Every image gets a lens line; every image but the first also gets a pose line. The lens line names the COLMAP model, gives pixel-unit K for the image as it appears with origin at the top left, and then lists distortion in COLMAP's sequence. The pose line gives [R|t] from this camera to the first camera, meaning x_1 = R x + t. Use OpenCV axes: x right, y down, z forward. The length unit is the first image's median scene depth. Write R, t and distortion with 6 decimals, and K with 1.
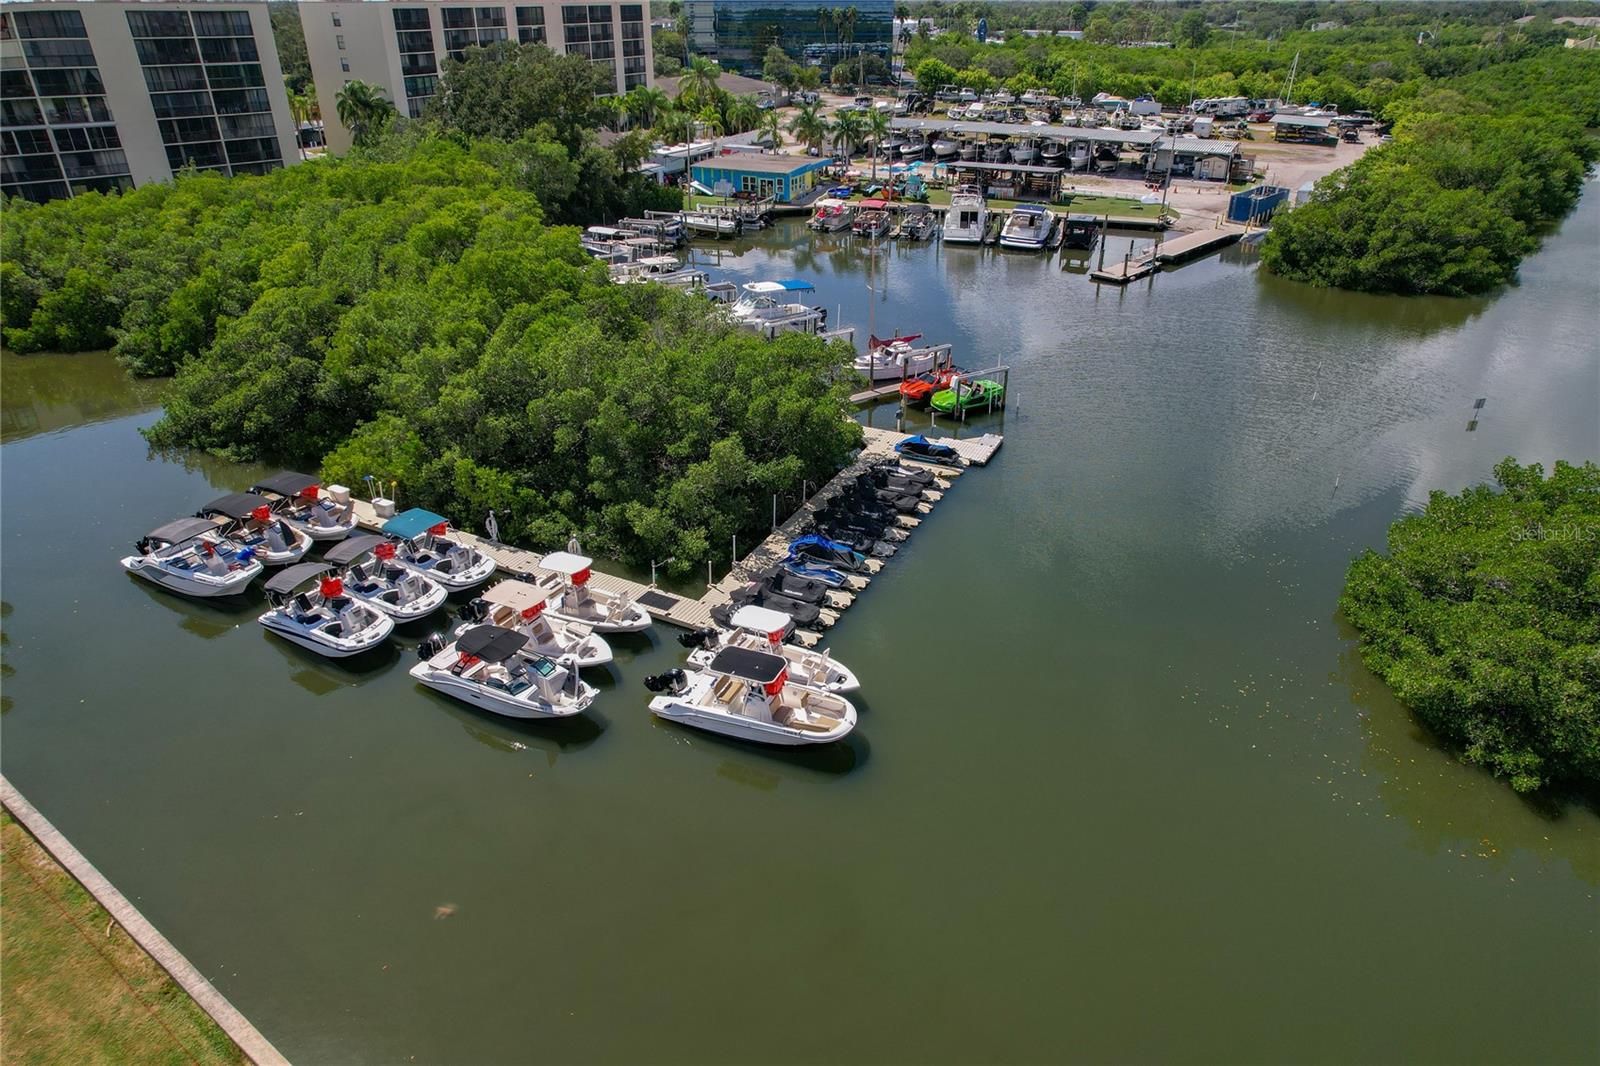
lens RADIAL K [[1020.5, 0, 798.7], [0, 1020.5, 548.3], [0, 0, 1]] dist [-0.089406, 0.075005]
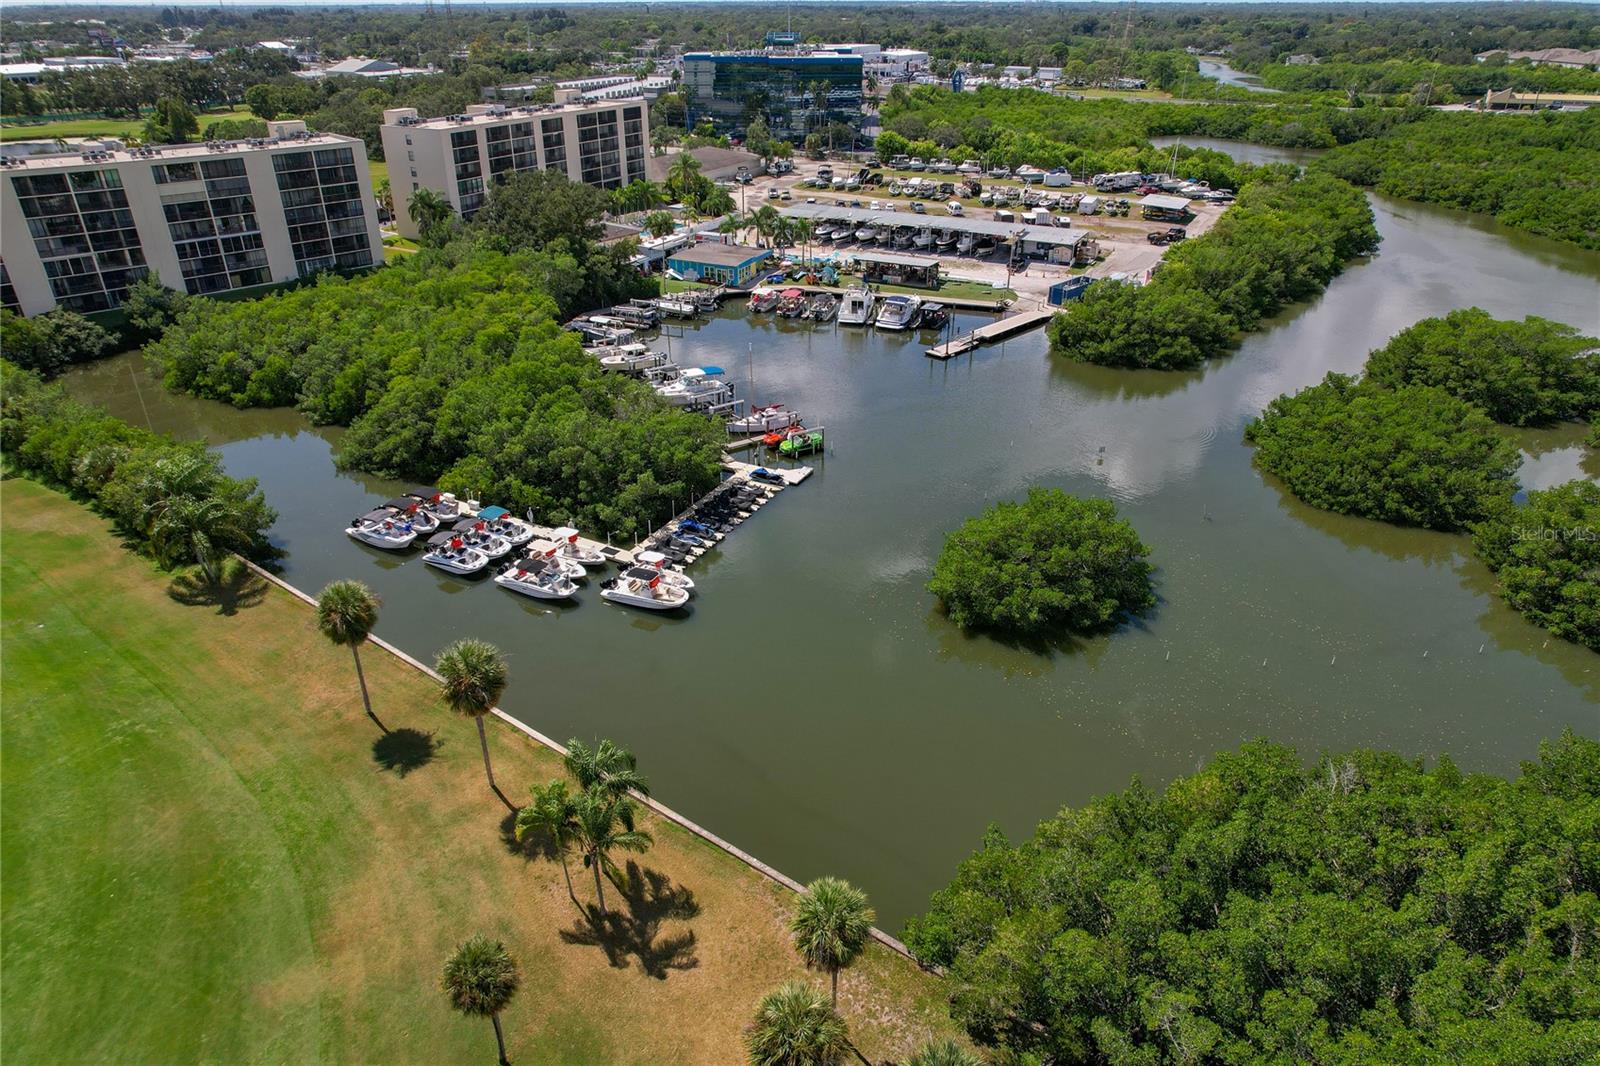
lens RADIAL K [[1018.7, 0, 802.9], [0, 1018.7, 558.5], [0, 0, 1]] dist [-0.086419, 0.070779]
pose [[0.999853, 0.009915, -0.013985, 0.213567], [-0.009773, 0.999900, 0.010180, 0.031152], [0.014084, -0.010042, 0.999850, -0.802797]]
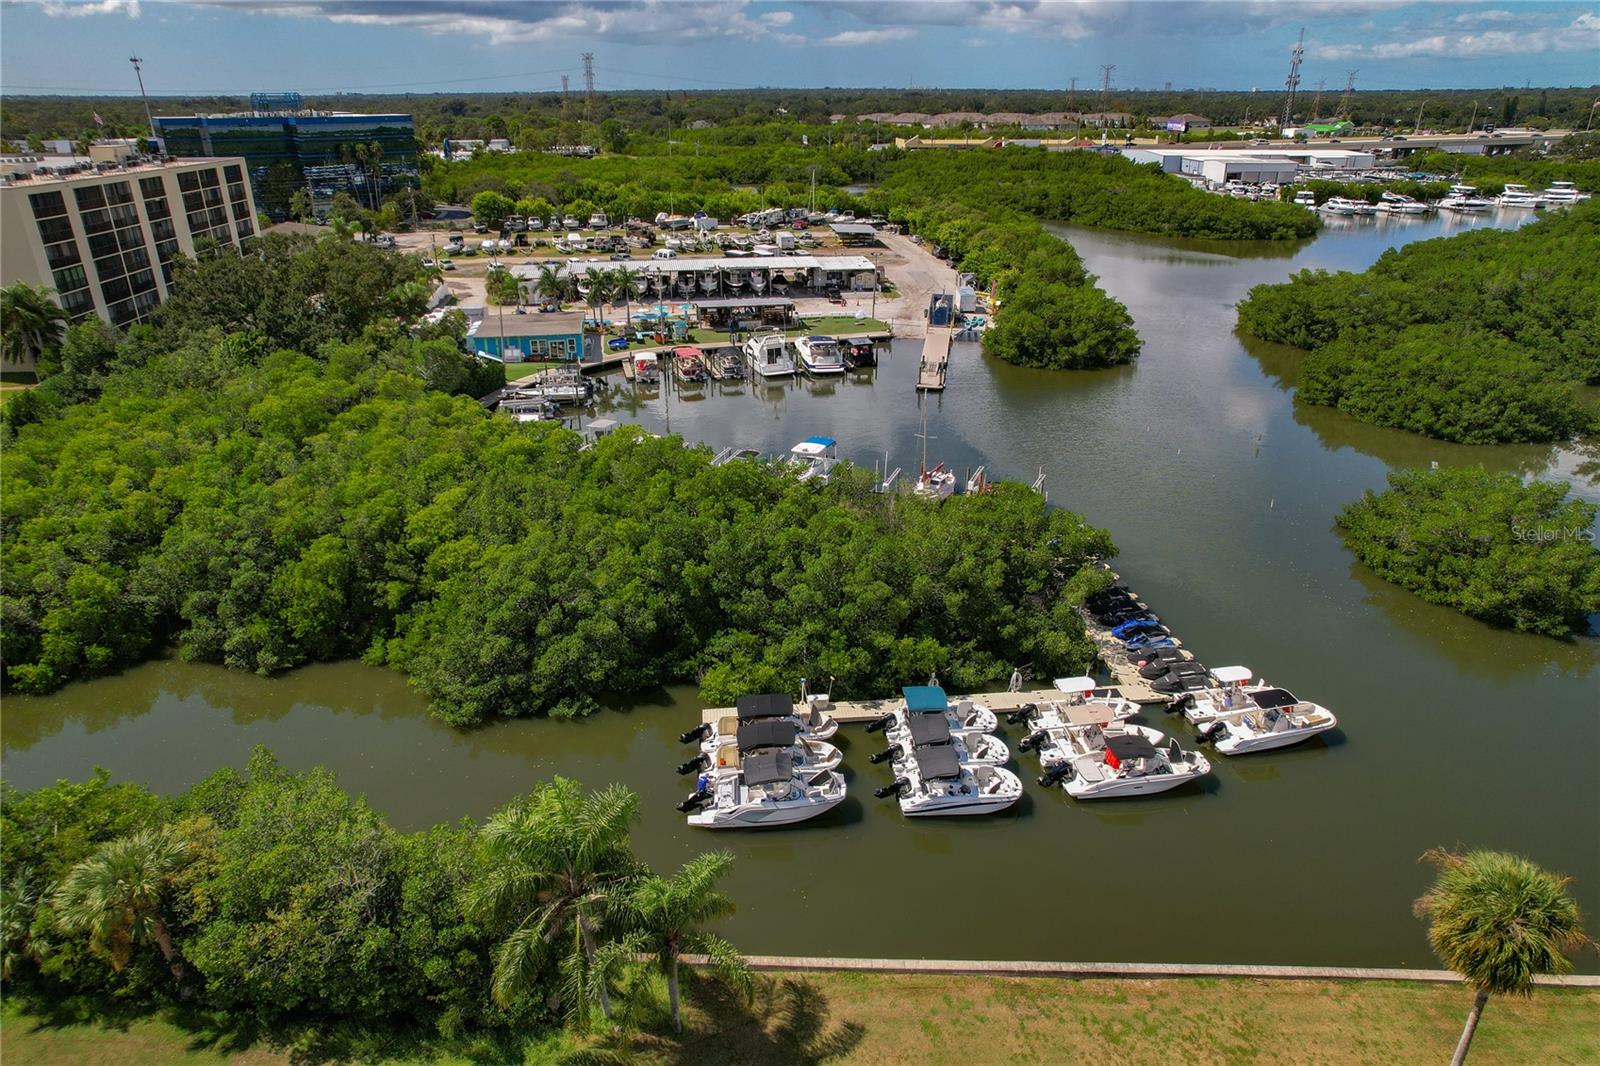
lens RADIAL K [[1018.7, 0, 802.9], [0, 1018.7, 558.5], [0, 0, 1]] dist [-0.086419, 0.070779]
pose [[0.830271, -0.235390, 0.505214, -0.834797], [0.268559, 0.963234, 0.007440, -0.181726], [-0.488391, 0.129503, 0.862962, 0.001517]]
